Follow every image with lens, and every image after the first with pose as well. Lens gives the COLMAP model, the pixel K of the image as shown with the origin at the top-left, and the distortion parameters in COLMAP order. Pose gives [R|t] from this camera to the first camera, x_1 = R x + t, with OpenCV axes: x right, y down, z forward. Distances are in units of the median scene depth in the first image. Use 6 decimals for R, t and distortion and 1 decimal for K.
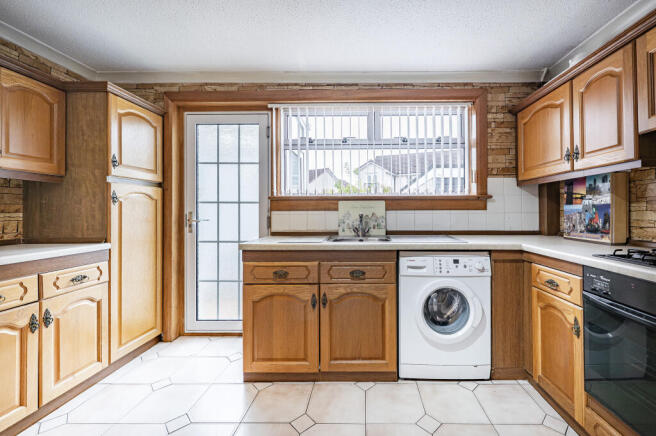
lens RADIAL K [[275.6, 0, 357.3], [0, 275.6, 215.0], [0, 0, 1]] dist [-0.006454, 0.000325]
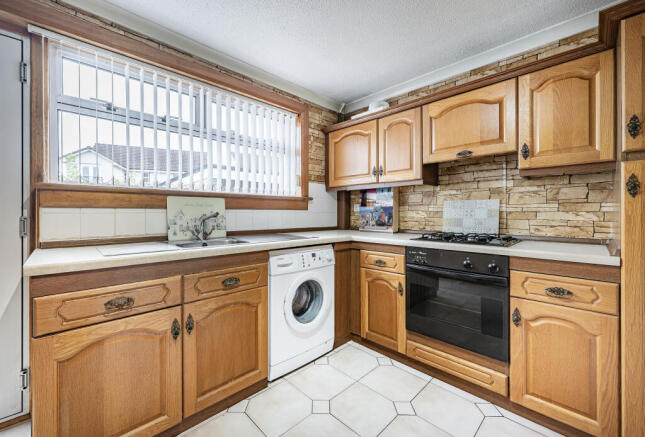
lens RADIAL K [[267.6, 0, 311.8], [0, 267.6, 218.6], [0, 0, 1]] dist [-0.004368, 0.000527]
pose [[0.708447, -0.009812, 0.705696, -0.366318], [0.006071, 0.999951, 0.007808, 0.010144], [-0.705738, -0.001247, 0.708472, 0.209607]]
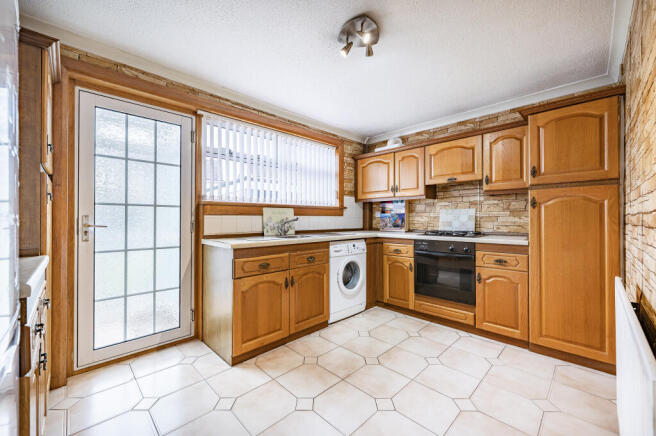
lens RADIAL K [[275.6, 0, 316.3], [0, 275.6, 227.4], [0, 0, 1]] dist [-0.006454, 0.000325]
pose [[0.705106, -0.019394, 0.708836, -0.904412], [0.009561, 0.999795, 0.017843, 0.020266], [-0.709037, -0.005804, 0.705147, -0.034814]]
